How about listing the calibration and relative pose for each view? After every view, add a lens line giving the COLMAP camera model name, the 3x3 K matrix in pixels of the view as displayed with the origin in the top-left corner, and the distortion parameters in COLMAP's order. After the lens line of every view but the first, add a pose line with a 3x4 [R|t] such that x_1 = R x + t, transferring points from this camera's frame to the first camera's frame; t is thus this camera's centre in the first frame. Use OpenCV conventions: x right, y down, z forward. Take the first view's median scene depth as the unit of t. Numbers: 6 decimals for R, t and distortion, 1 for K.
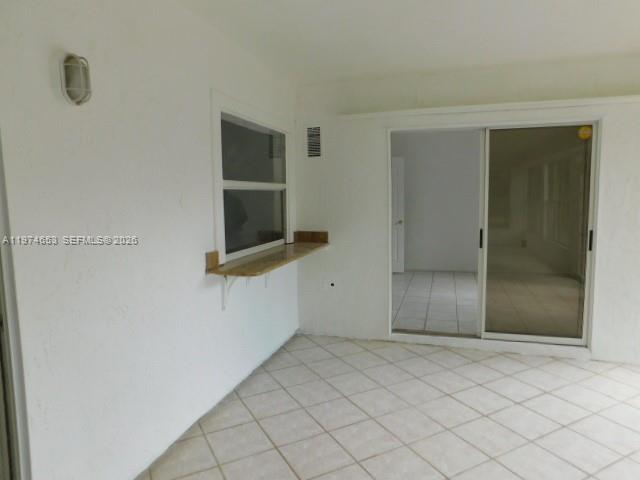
lens RADIAL K [[431.8, 0, 326.1], [0, 431.8, 237.6], [0, 0, 1]] dist [-0.043017, 0.044329]
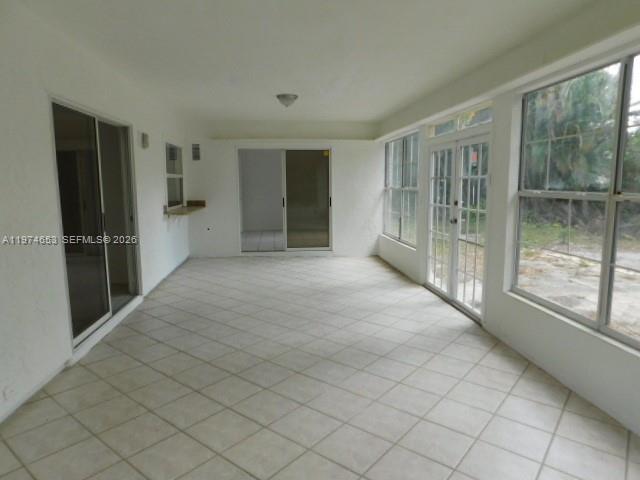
lens RADIAL K [[431.8, 0, 321.1], [0, 431.8, 235.7], [0, 0, 1]] dist [-0.043017, 0.044329]
pose [[0.927590, -0.038522, 0.371609, -0.244199], [0.029650, 0.999123, 0.029561, 0.105024], [-0.372422, -0.016402, 0.927919, -0.976487]]
